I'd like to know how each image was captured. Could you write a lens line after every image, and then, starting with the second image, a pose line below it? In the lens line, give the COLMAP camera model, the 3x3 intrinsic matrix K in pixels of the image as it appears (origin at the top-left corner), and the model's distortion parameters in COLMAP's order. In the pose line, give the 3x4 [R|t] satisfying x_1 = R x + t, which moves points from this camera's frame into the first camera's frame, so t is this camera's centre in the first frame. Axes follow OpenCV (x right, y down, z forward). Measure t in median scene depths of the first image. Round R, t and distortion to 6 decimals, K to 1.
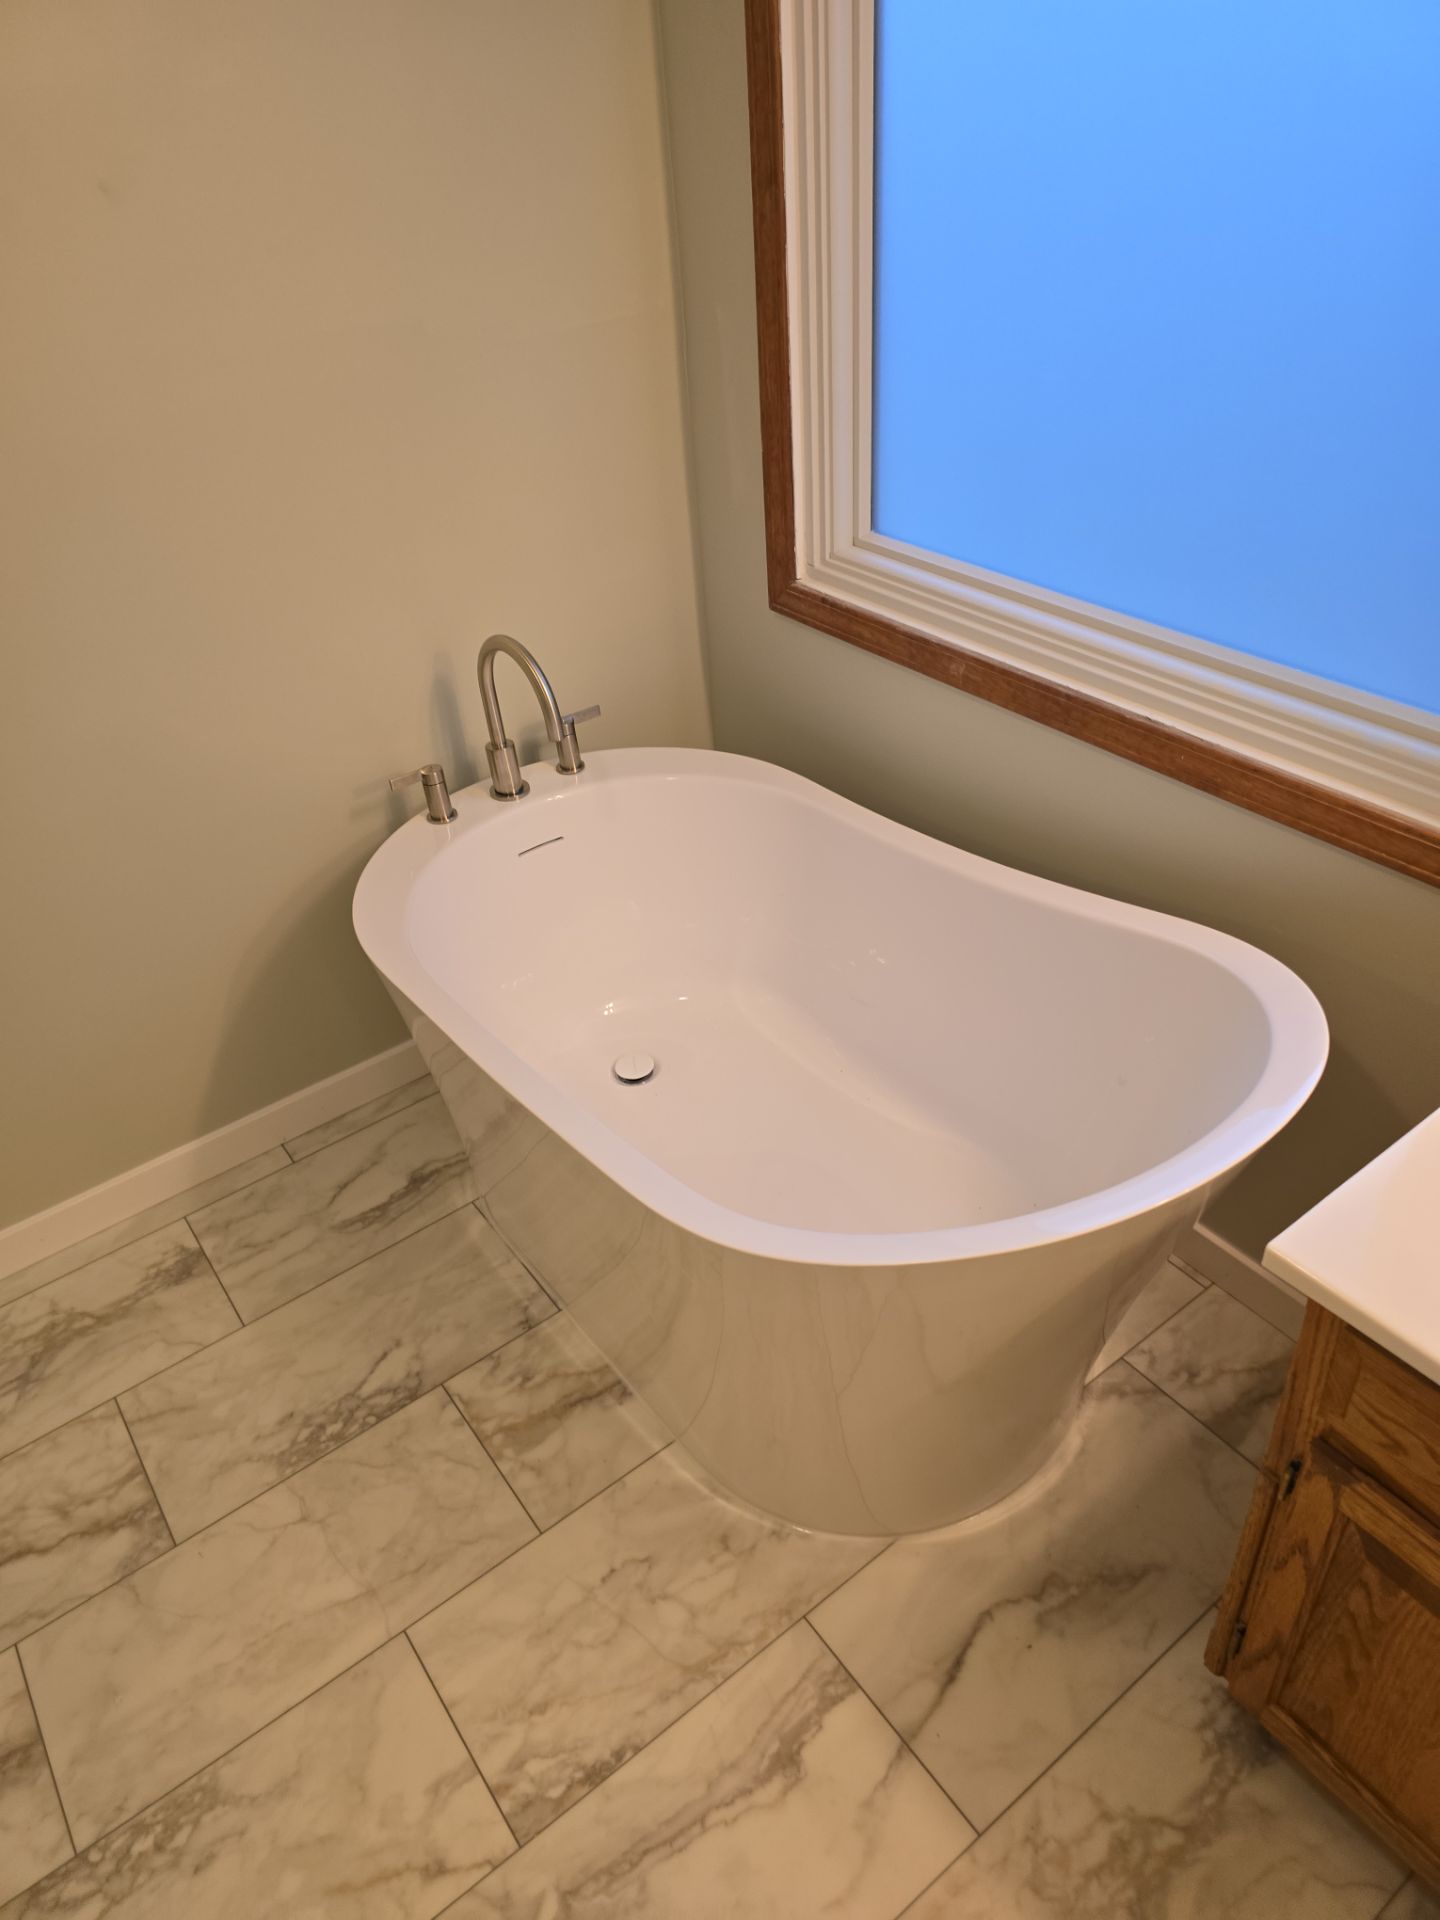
lens RADIAL K [[1286.4, 0, 738.7], [0, 1286.4, 972.2], [0, 0, 1]] dist [0.056848, -0.054099]
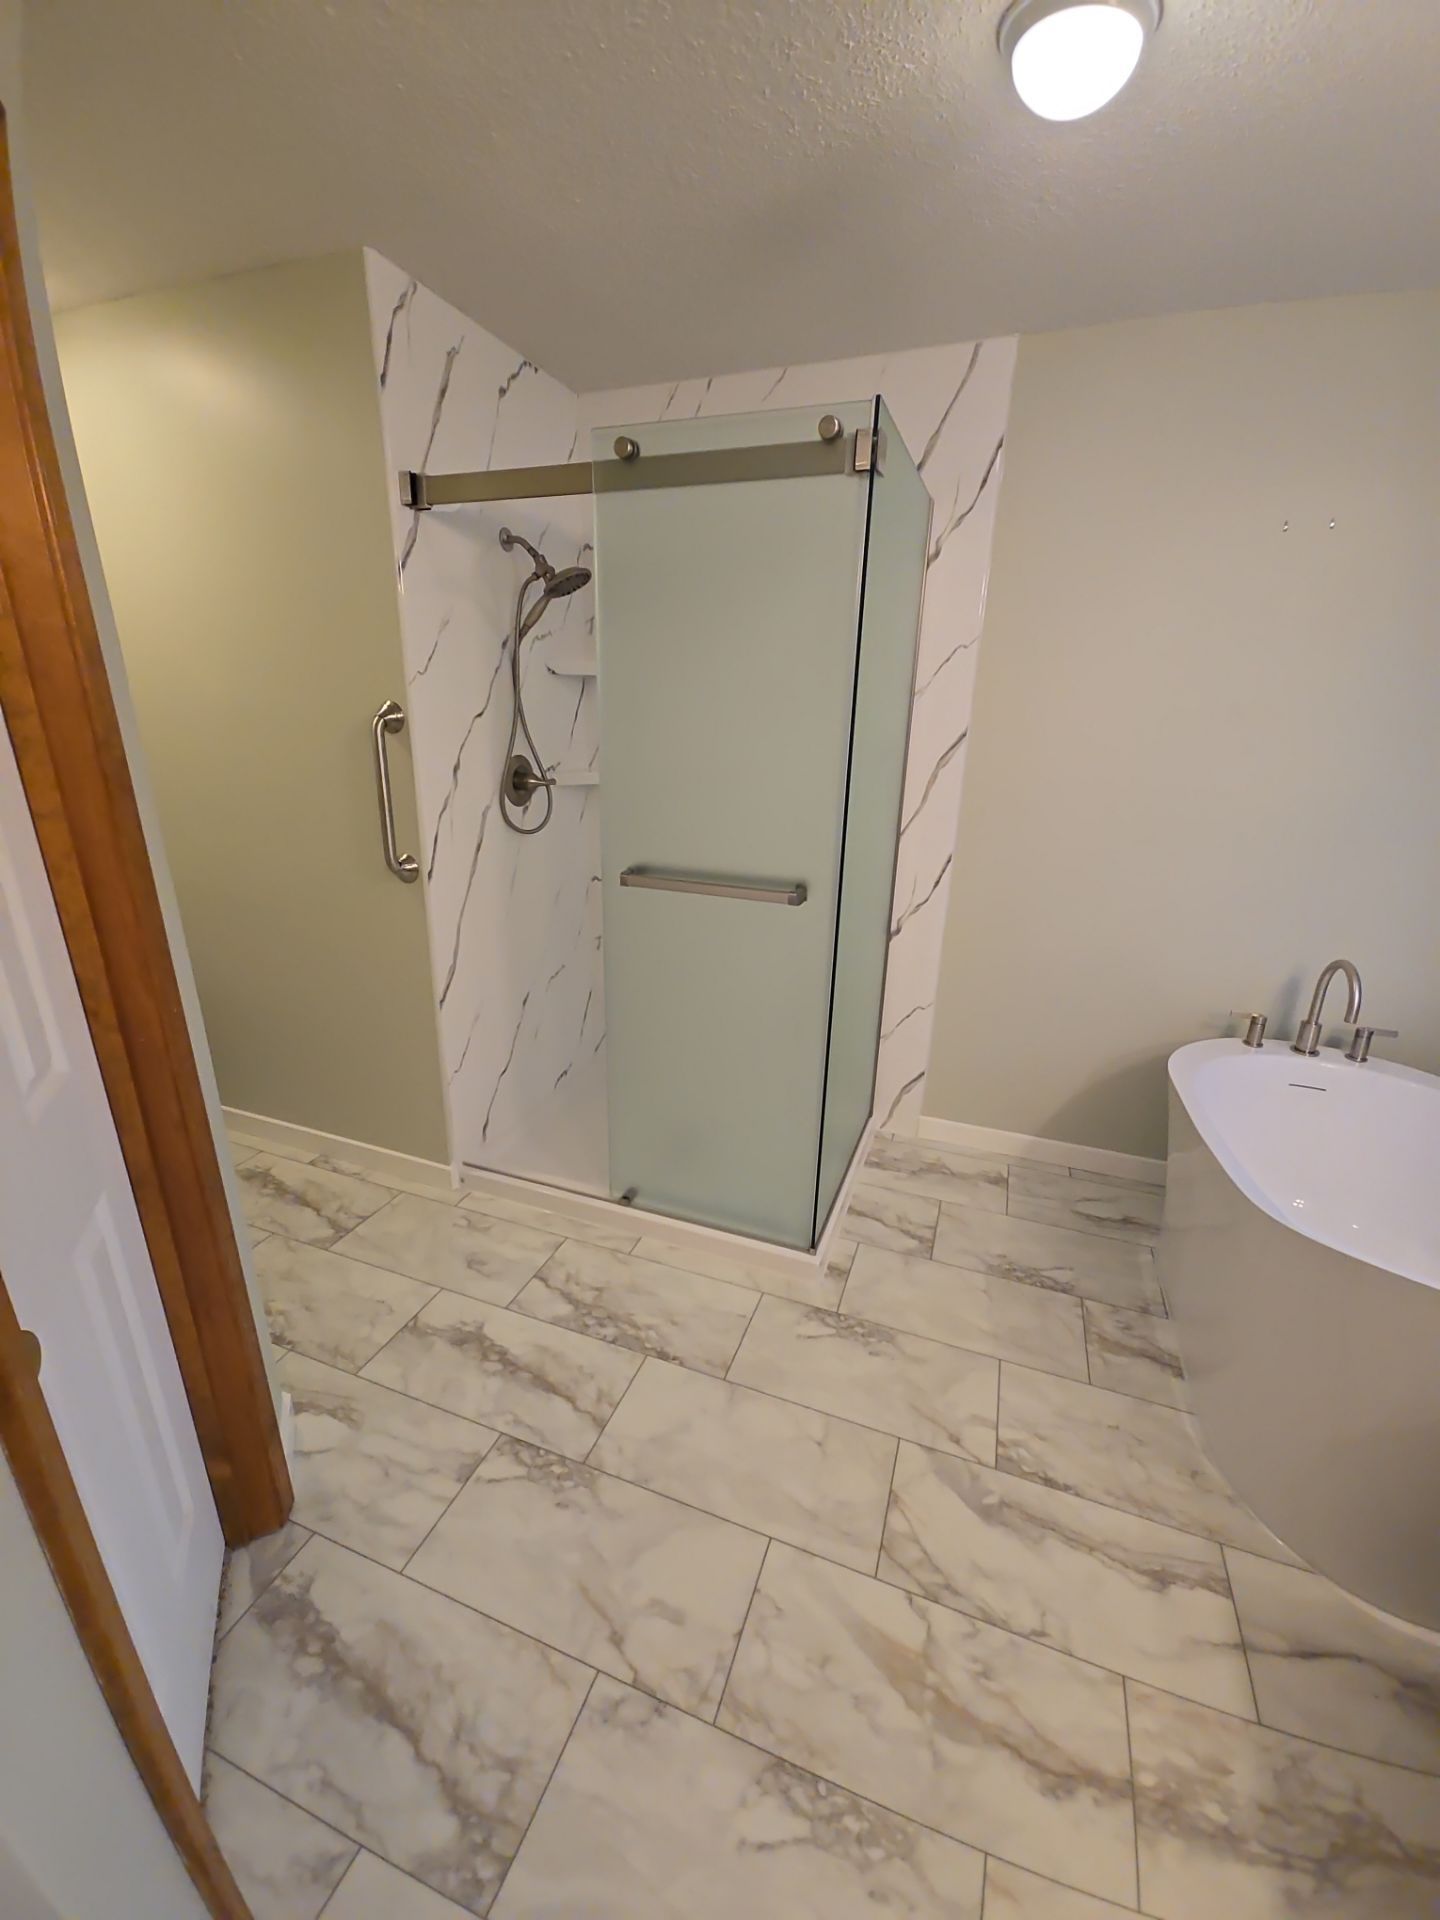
lens RADIAL K [[766.3, 0, 713.9], [0, 766.3, 963.8], [0, 0, 1]] dist [0.005785, -0.004486]
pose [[0.531436, 0.340015, -0.775864, 0.183587], [-0.544194, 0.838944, -0.005092, 0.228707], [0.649176, 0.424927, 0.630879, -0.220635]]
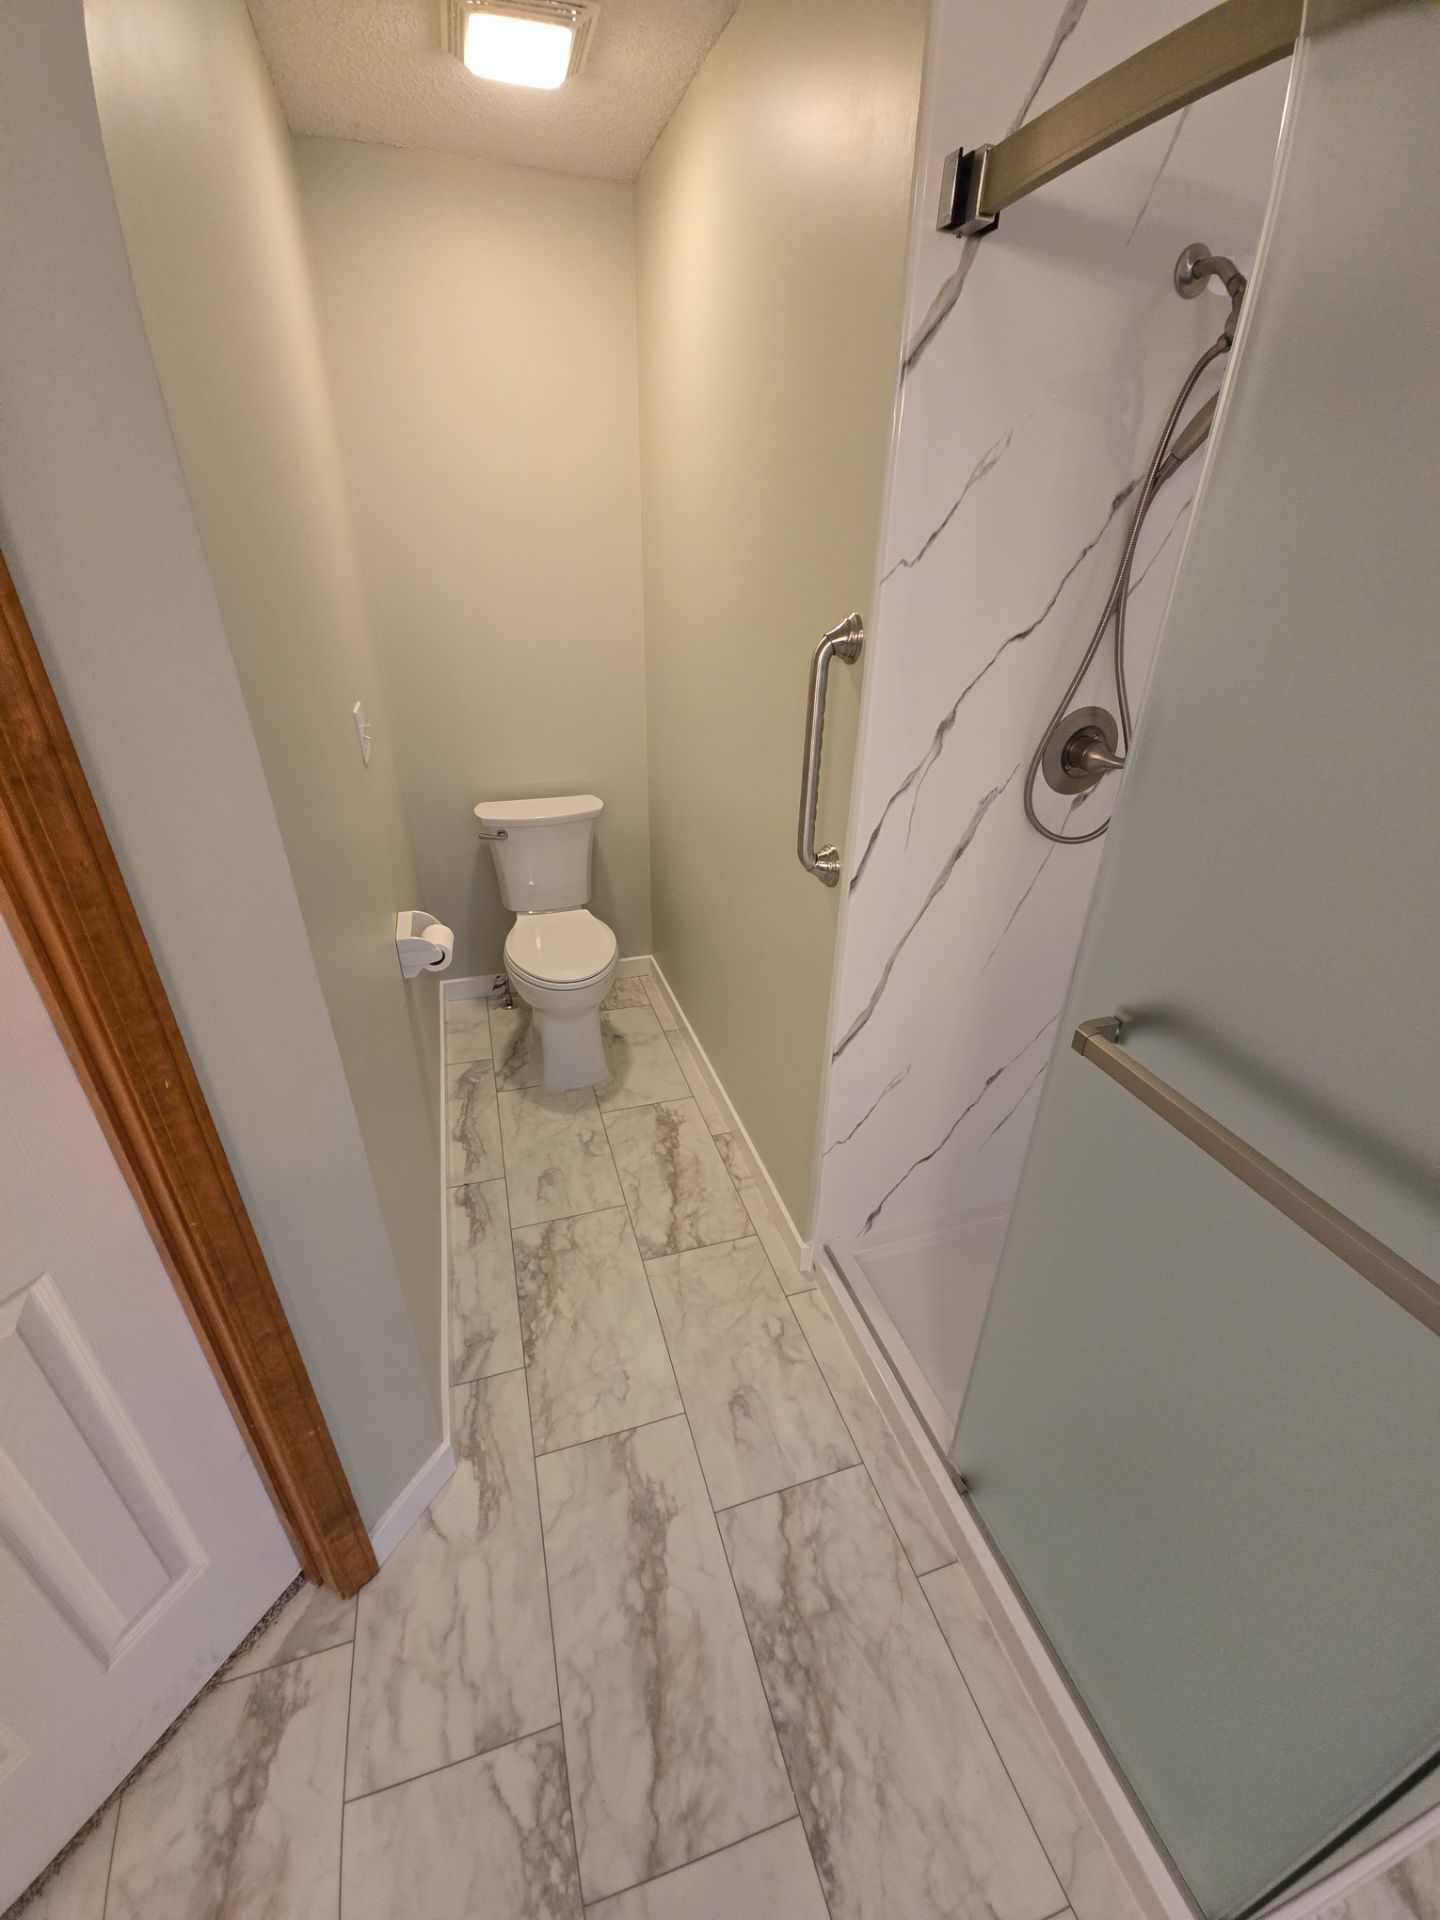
lens RADIAL K [[766.3, 0, 727.0], [0, 766.3, 962.2], [0, 0, 1]] dist [0.005785, -0.004486]
pose [[-0.327502, 0.488006, -0.809069, -0.308612], [-0.554944, 0.593686, 0.582729, 0.002423], [0.764708, 0.639833, 0.076383, 0.082273]]
